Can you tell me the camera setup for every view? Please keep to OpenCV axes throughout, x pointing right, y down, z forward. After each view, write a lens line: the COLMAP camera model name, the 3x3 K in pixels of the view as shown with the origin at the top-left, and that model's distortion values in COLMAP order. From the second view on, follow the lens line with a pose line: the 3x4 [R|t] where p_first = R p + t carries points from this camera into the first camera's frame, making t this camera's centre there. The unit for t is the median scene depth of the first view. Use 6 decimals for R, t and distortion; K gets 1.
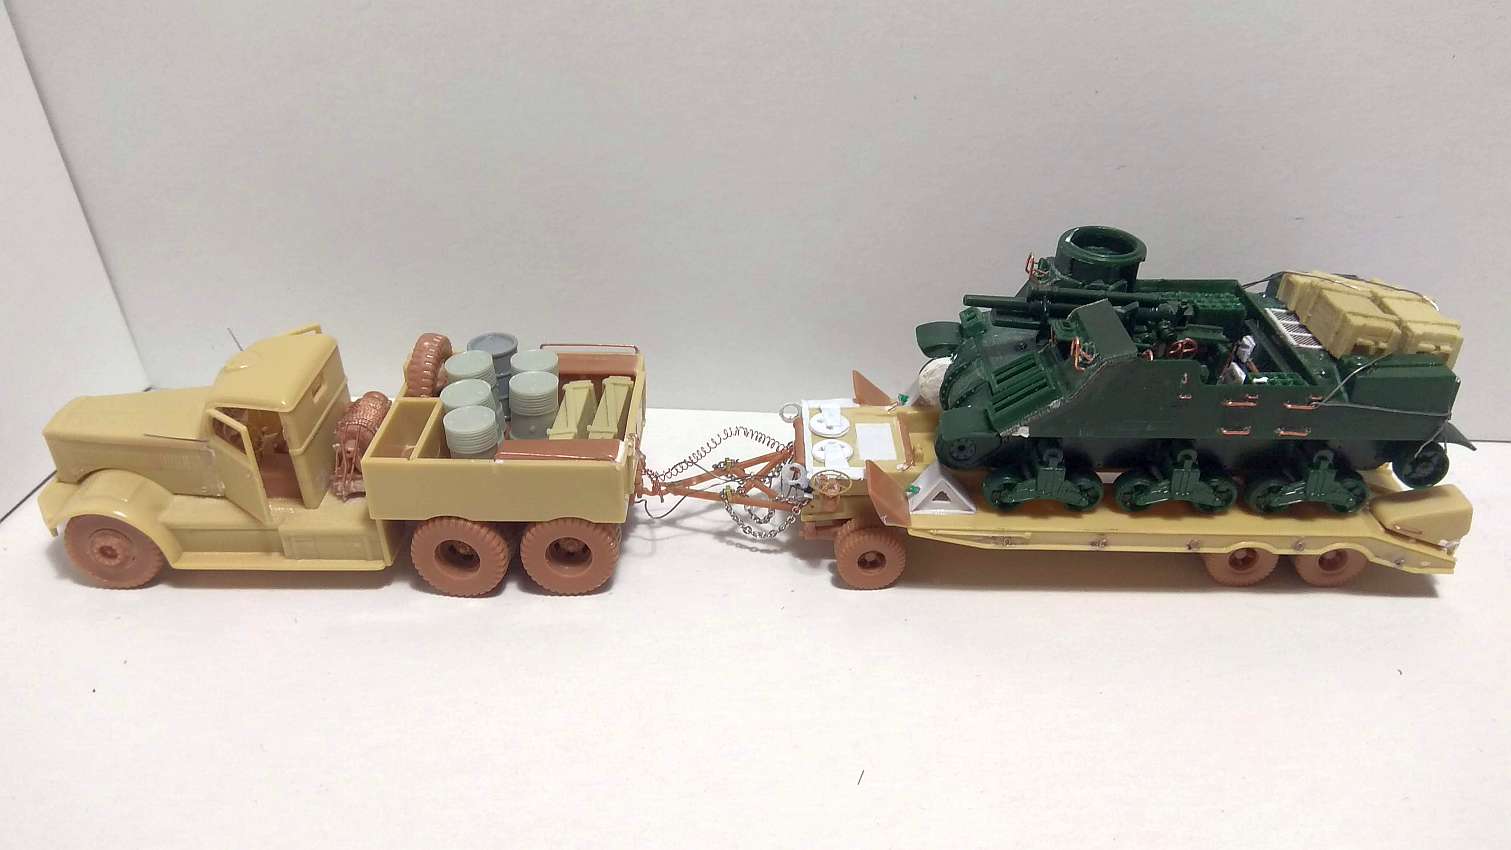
lens RADIAL K [[1242.8, 0, 755.5], [0, 1242.8, 425.0], [0, 0, 1]] dist [0.120230, -0.306938]
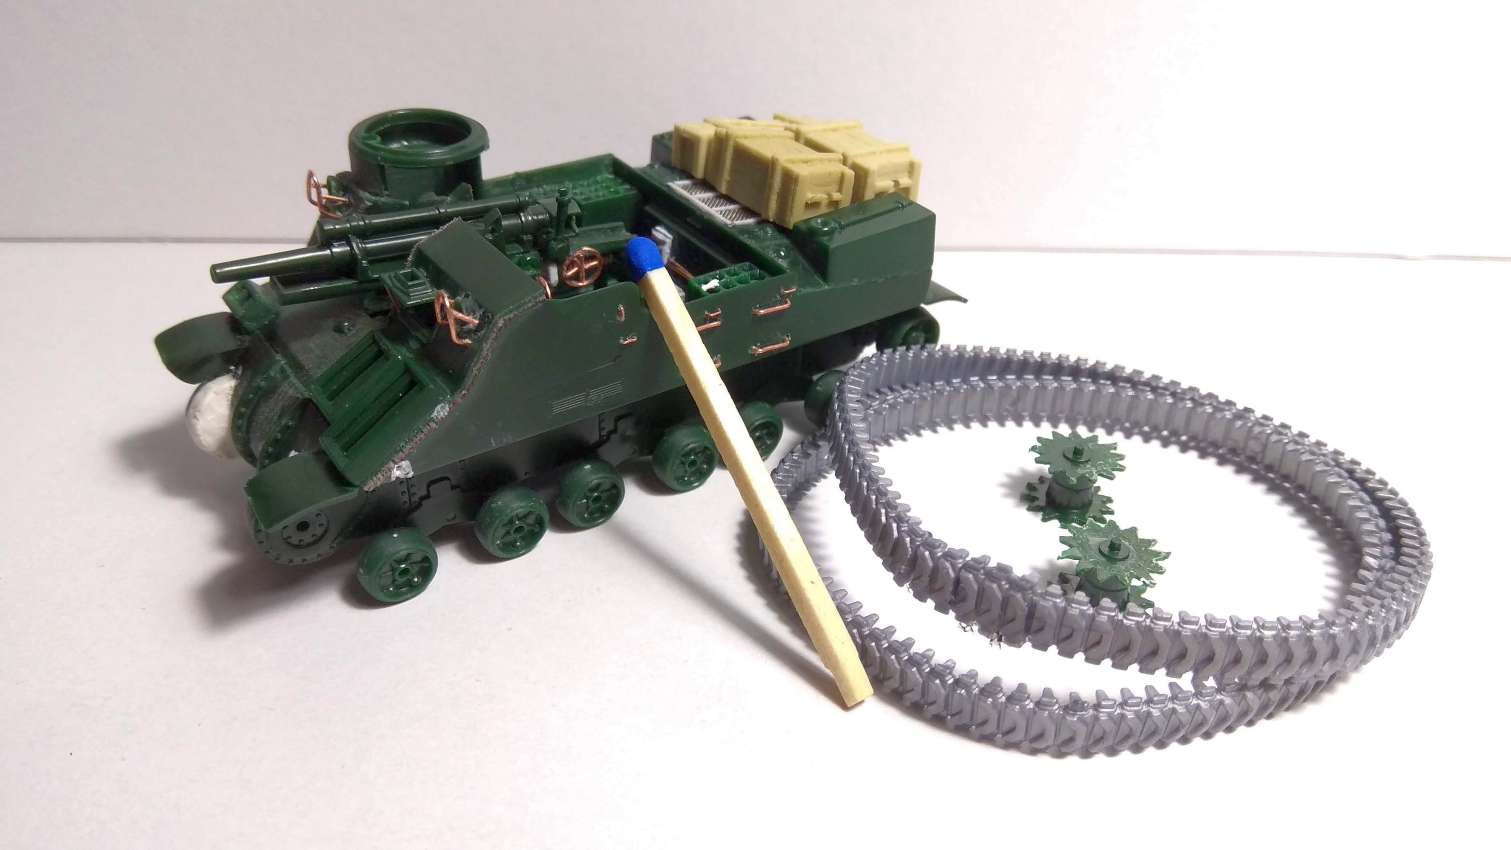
lens RADIAL K [[1242.8, 0, 755.5], [0, 1242.8, 425.0], [0, 0, 1]] dist [0.120230, -0.306938]
pose [[0.821789, -0.304199, 0.481794, 0.069586], [0.275287, 0.952296, 0.131715, -0.043205], [-0.498878, 0.024390, 0.866329, 0.381831]]
